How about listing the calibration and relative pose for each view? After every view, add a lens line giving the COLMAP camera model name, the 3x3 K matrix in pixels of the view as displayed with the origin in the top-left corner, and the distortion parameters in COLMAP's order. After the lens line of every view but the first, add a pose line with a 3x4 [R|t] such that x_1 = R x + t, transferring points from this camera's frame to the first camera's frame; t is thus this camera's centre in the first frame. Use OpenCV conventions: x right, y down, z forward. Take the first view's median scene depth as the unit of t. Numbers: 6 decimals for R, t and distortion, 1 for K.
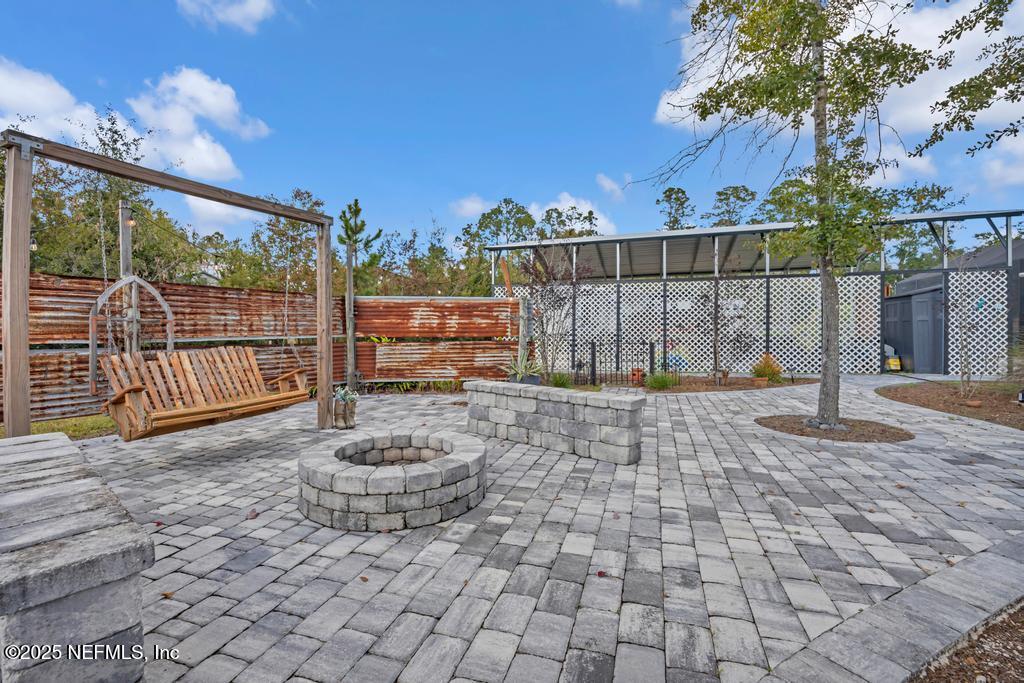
lens RADIAL K [[455.9, 0, 512.7], [0, 455.9, 337.6], [0, 0, 1]] dist [-0.025296, -0.000165]
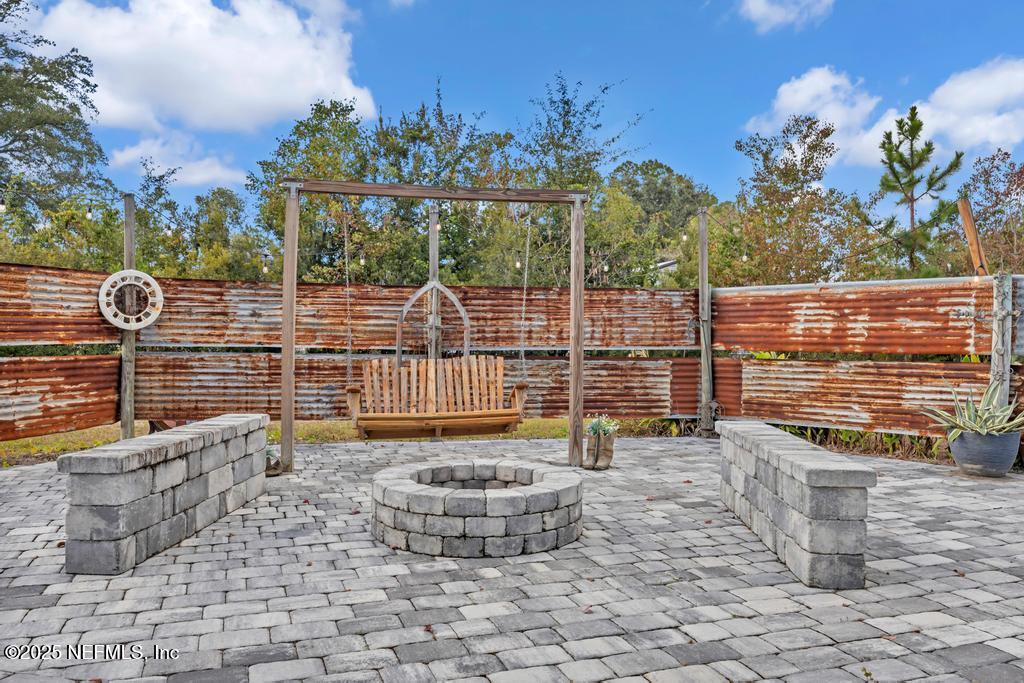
lens RADIAL K [[813.0, 0, 511.2], [0, 813.0, 338.4], [0, 0, 1]] dist [-0.010642, 0.003537]
pose [[0.576251, 0.003736, -0.817264, 0.561709], [-0.022017, 0.999698, -0.010954, 0.001397], [0.816976, 0.024306, 0.576159, 0.094467]]
